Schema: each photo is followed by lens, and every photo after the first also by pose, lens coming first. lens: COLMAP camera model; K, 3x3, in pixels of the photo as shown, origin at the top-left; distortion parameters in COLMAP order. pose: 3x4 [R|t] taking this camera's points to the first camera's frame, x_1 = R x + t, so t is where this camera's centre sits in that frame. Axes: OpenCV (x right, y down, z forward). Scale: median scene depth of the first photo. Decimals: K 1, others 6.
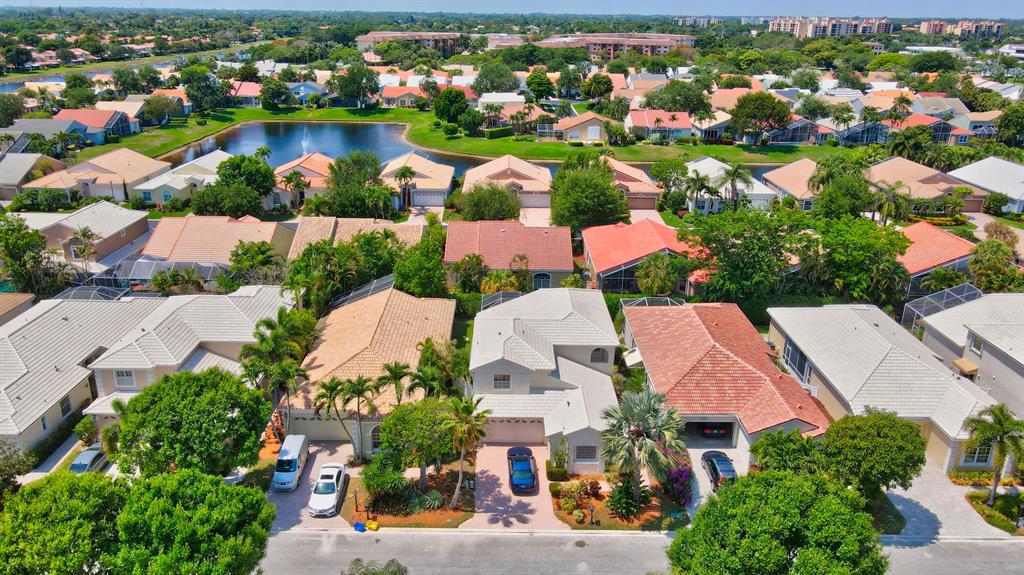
lens RADIAL K [[757.2, 0, 508.3], [0, 757.2, 289.1], [0, 0, 1]] dist [-0.002269, 0.023119]
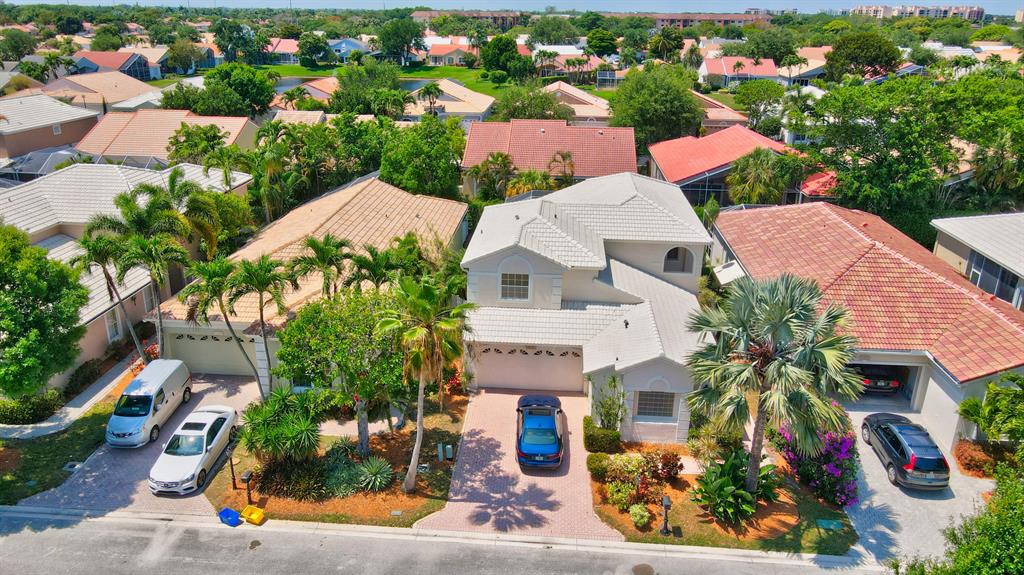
lens RADIAL K [[757.2, 0, 509.0], [0, 757.2, 287.8], [0, 0, 1]] dist [-0.002269, 0.023119]
pose [[0.996793, 0.025795, -0.075747, 0.030223], [-0.026055, 0.999658, -0.002439, 0.116162], [0.075659, 0.004405, 0.997124, 0.375802]]
